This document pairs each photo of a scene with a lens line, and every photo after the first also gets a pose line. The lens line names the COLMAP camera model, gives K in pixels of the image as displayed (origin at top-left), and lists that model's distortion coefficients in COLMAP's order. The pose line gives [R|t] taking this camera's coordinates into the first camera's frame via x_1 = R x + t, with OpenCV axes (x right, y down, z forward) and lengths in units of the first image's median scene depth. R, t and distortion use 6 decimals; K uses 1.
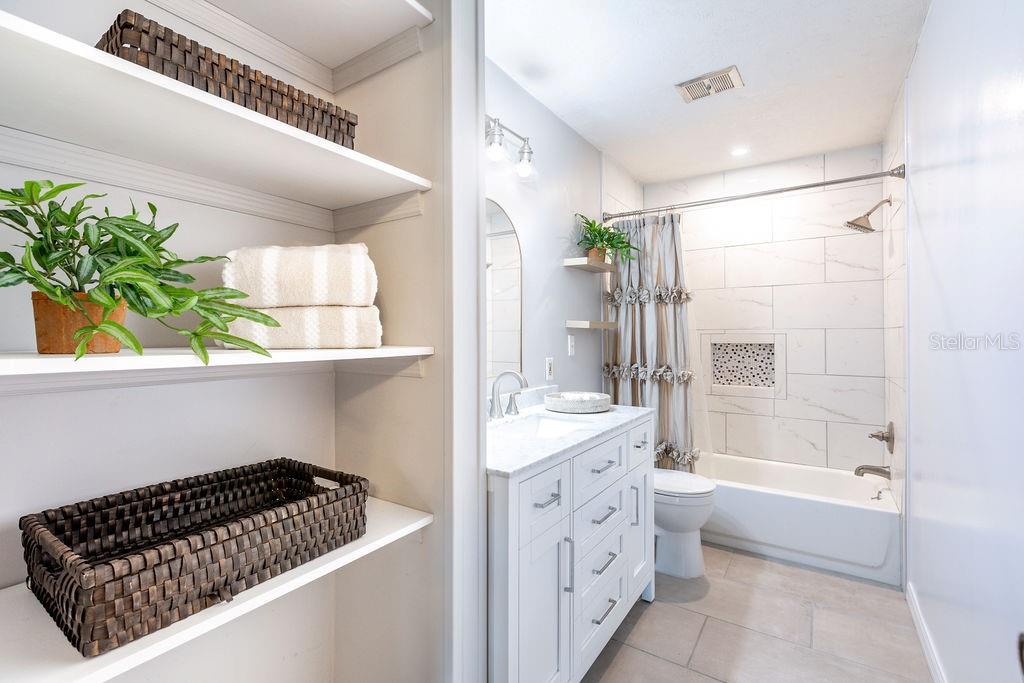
lens RADIAL K [[458.4, 0, 509.1], [0, 458.4, 327.5], [0, 0, 1]] dist [0.003494, -0.001547]
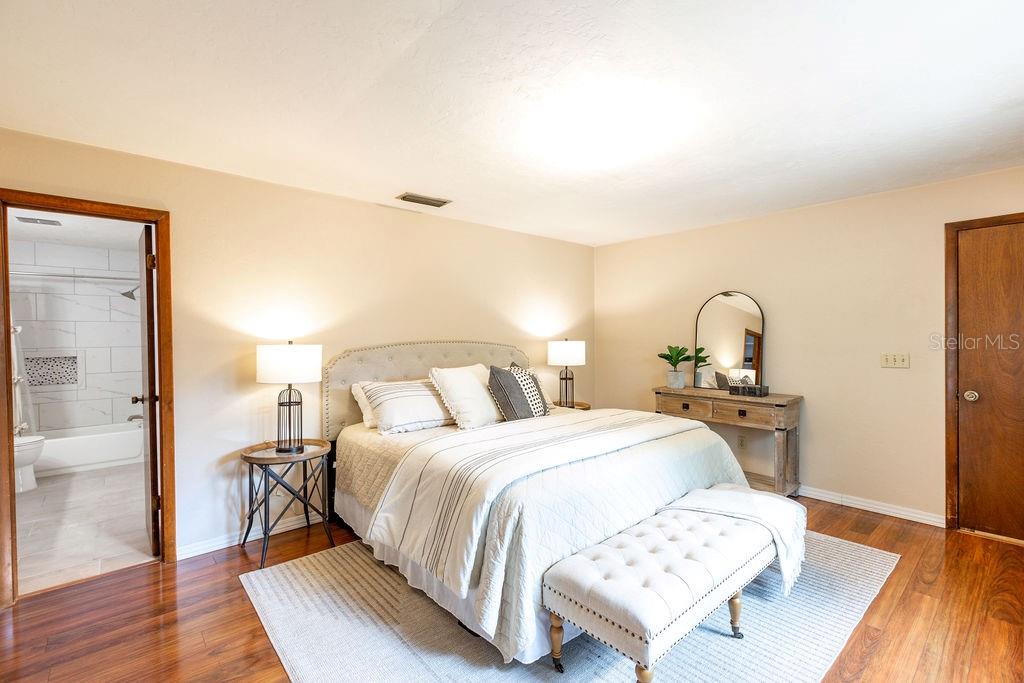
lens RADIAL K [[458.4, 0, 505.5], [0, 458.4, 341.4], [0, 0, 1]] dist [0.003494, -0.001547]
pose [[0.259457, -0.005381, 0.965740, -0.729218], [-0.010261, 0.999913, 0.008328, -0.057191], [-0.965700, -0.012070, 0.259379, -1.077302]]
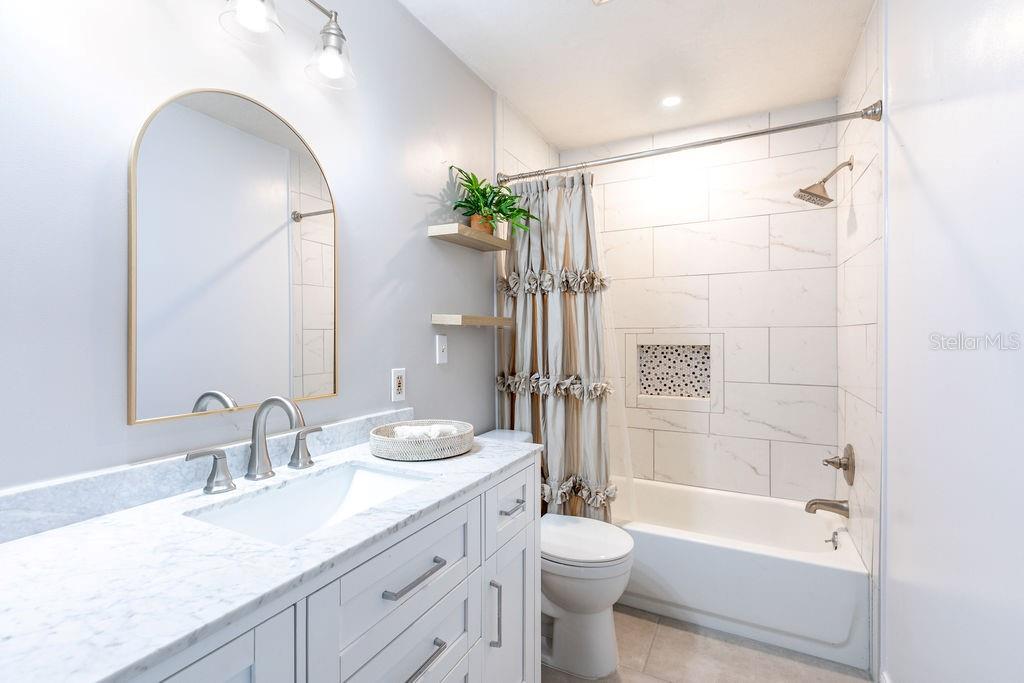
lens RADIAL K [[458.4, 0, 509.8], [0, 458.4, 334.8], [0, 0, 1]] dist [0.003494, -0.001547]
pose [[0.993164, -0.000951, 0.116721, 0.155842], [-0.000648, 0.999906, 0.013662, 0.006568], [-0.116723, -0.013644, 0.993071, 0.280455]]
